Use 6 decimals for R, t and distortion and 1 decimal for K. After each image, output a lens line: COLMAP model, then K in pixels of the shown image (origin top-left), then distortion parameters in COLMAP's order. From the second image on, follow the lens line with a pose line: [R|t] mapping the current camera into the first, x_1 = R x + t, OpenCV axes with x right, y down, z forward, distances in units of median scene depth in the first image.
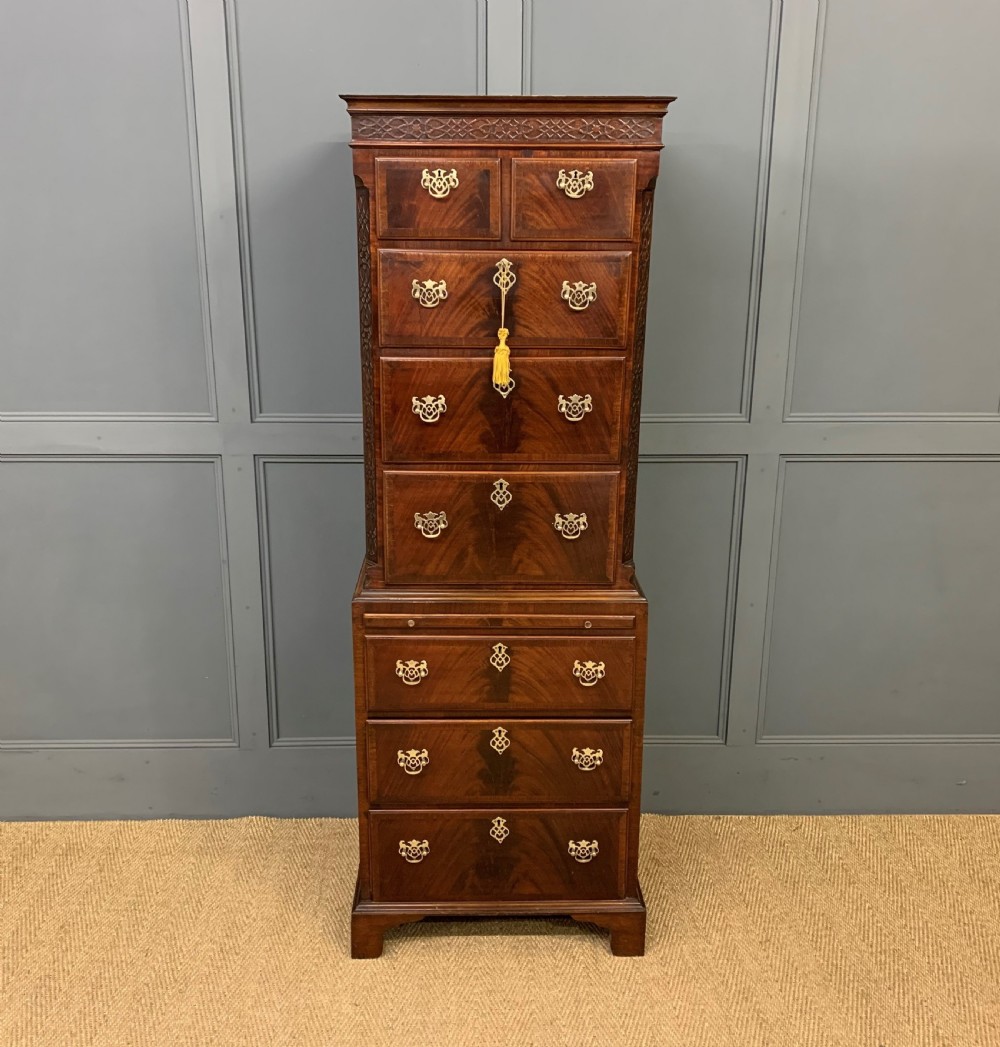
lens RADIAL K [[1101.1, 0, 490.9], [0, 1101.1, 526.2], [0, 0, 1]] dist [0.071939, -0.031373]
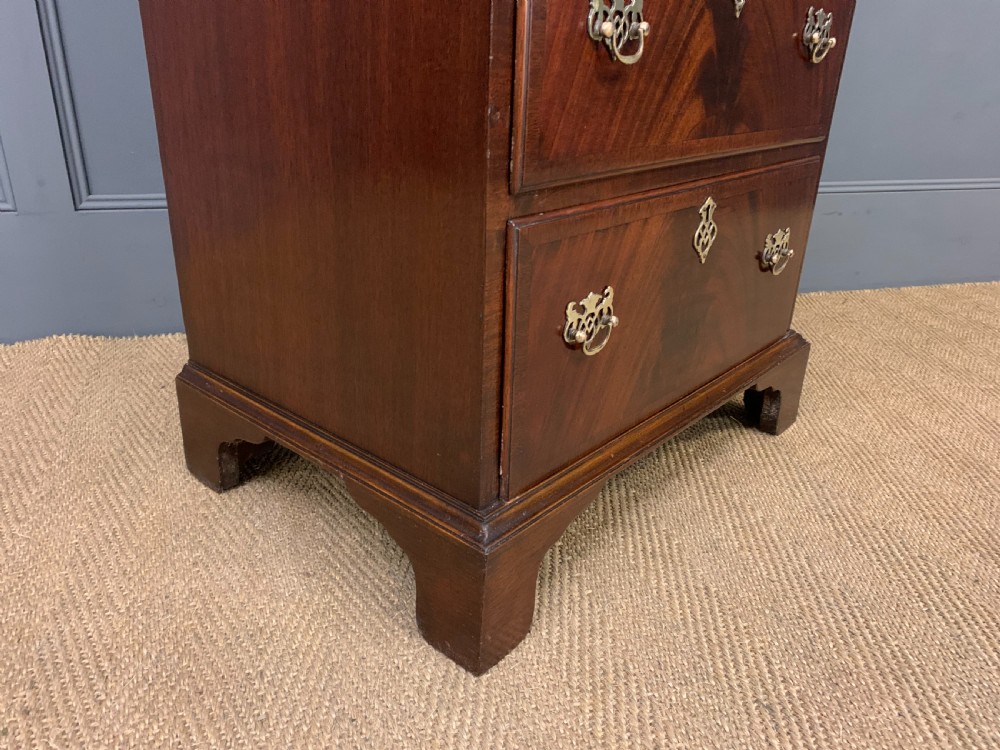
lens RADIAL K [[765.9, 0, 503.4], [0, 765.9, 373.5], [0, 0, 1]] dist [0.077061, -0.099901]
pose [[0.672465, -0.274370, 0.687395, -0.297156], [0.188675, 0.961615, 0.199245, 0.275128], [-0.715676, -0.004291, 0.698419, 0.918624]]
